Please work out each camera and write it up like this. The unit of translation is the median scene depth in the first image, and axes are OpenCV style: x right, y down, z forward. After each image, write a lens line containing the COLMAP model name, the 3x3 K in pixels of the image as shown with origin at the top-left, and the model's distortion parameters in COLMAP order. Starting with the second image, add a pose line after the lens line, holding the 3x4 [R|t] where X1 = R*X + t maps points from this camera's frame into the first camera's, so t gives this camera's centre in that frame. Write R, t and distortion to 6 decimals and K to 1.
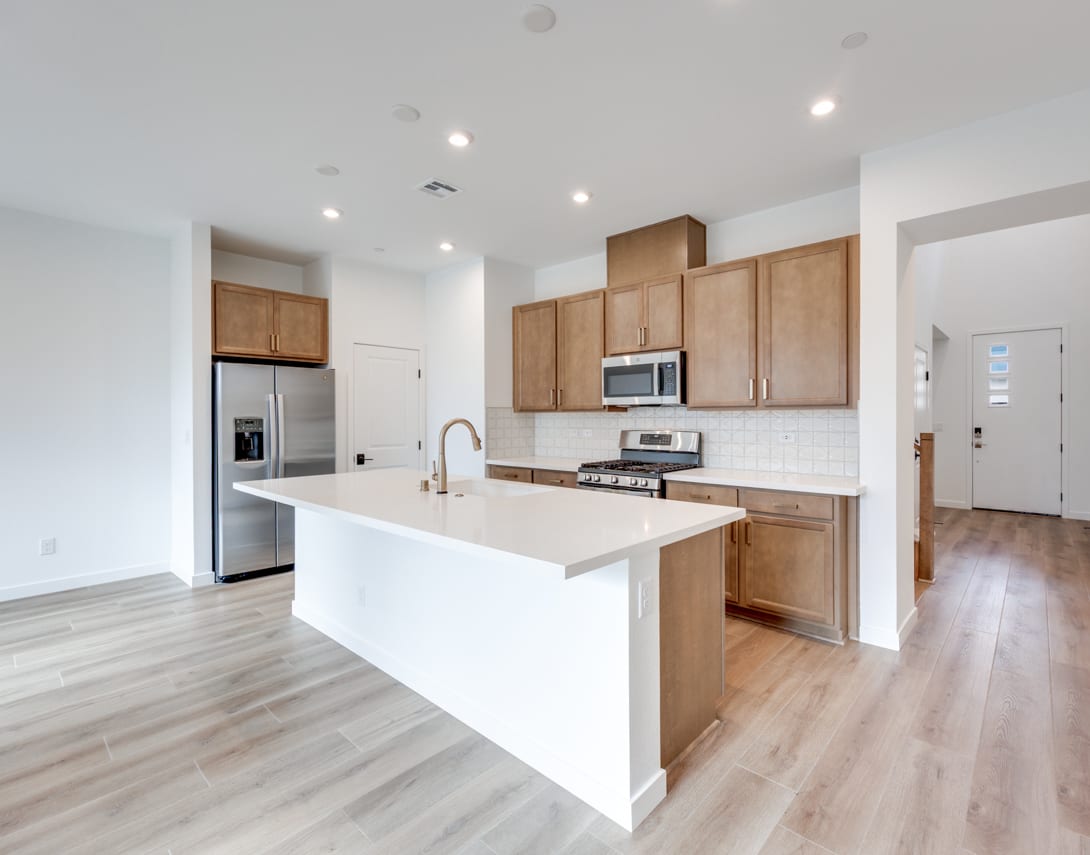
lens RADIAL K [[515.3, 0, 568.0], [0, 515.3, 423.2], [0, 0, 1]] dist [0.000299, -0.000152]
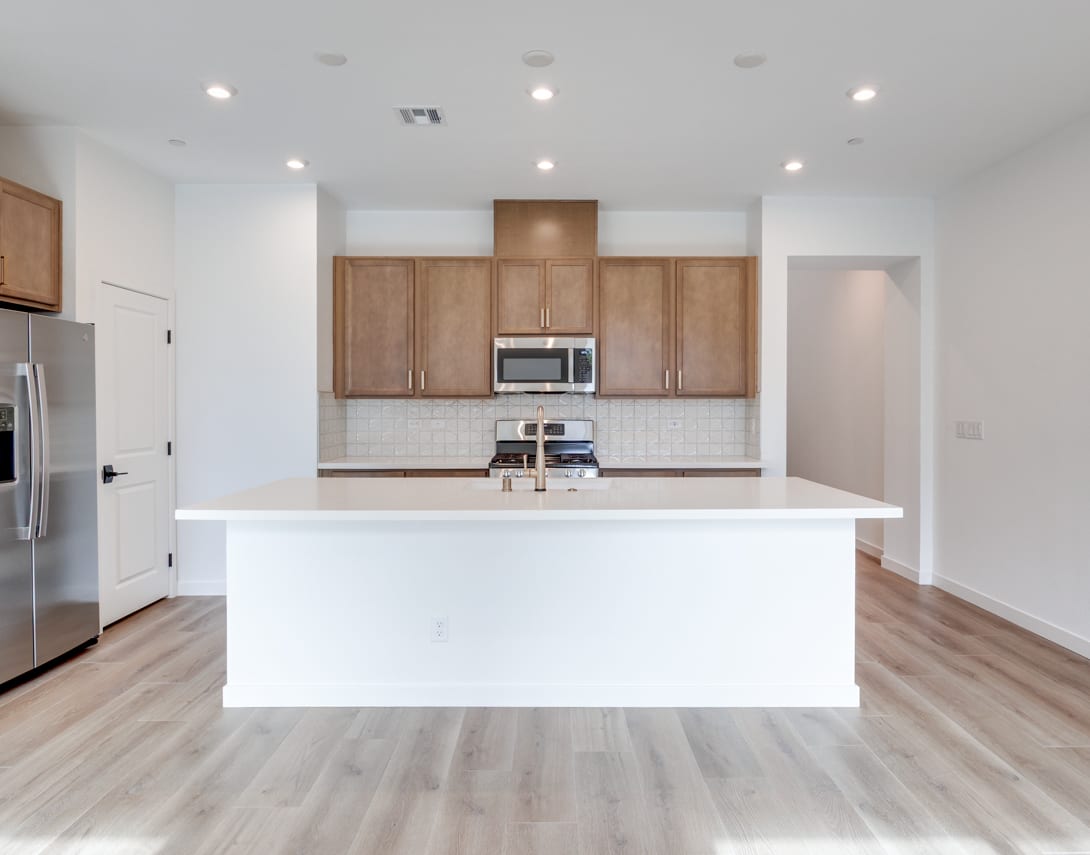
lens RADIAL K [[699.3, 0, 538.7], [0, 699.3, 408.8], [0, 0, 1]] dist [-0.001901, -0.000294]
pose [[0.753369, -0.001554, 0.657596, -0.773357], [0.005642, 0.999976, -0.004100, -0.000100], [-0.657574, 0.006799, 0.753359, 0.068217]]
